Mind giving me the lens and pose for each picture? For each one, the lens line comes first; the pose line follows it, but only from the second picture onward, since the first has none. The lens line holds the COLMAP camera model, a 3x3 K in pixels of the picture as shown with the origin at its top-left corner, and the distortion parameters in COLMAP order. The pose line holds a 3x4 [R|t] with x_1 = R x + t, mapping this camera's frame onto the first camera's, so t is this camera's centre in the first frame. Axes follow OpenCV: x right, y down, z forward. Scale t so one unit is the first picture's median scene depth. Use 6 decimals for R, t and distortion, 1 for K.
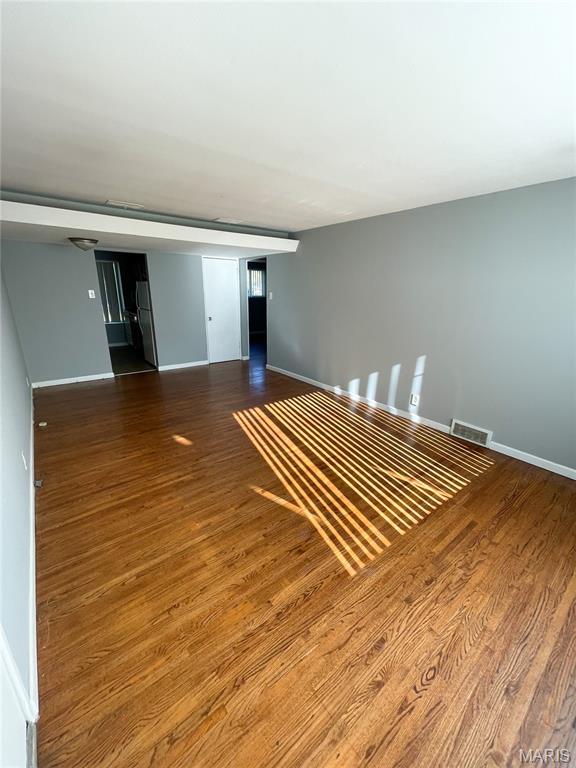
lens RADIAL K [[310.6, 0, 289.0], [0, 310.6, 384.7], [0, 0, 1]] dist [-0.002108, -0.000672]
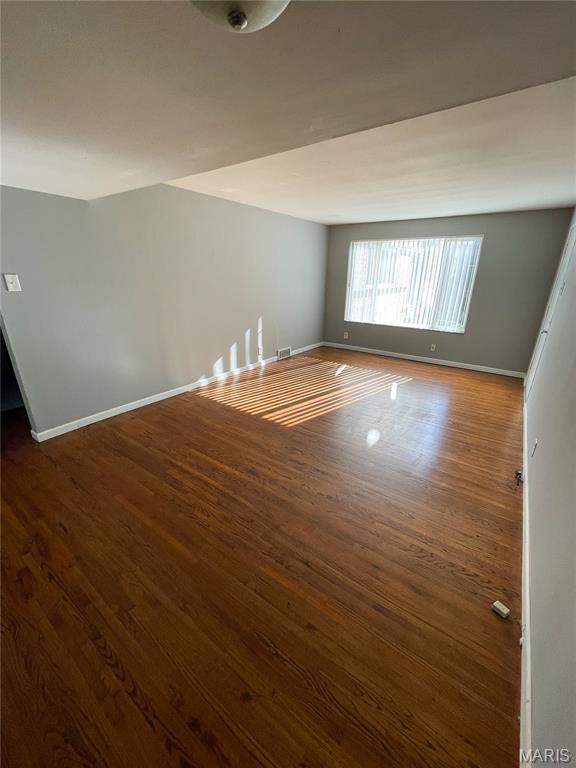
lens RADIAL K [[310.6, 0, 289.3], [0, 310.6, 386.8], [0, 0, 1]] dist [-0.002108, -0.000672]
pose [[-0.283889, -0.349882, 0.892743, -0.908391], [0.263398, 0.866775, 0.423465, -0.357248], [-0.921970, 0.355364, -0.153910, 1.130193]]
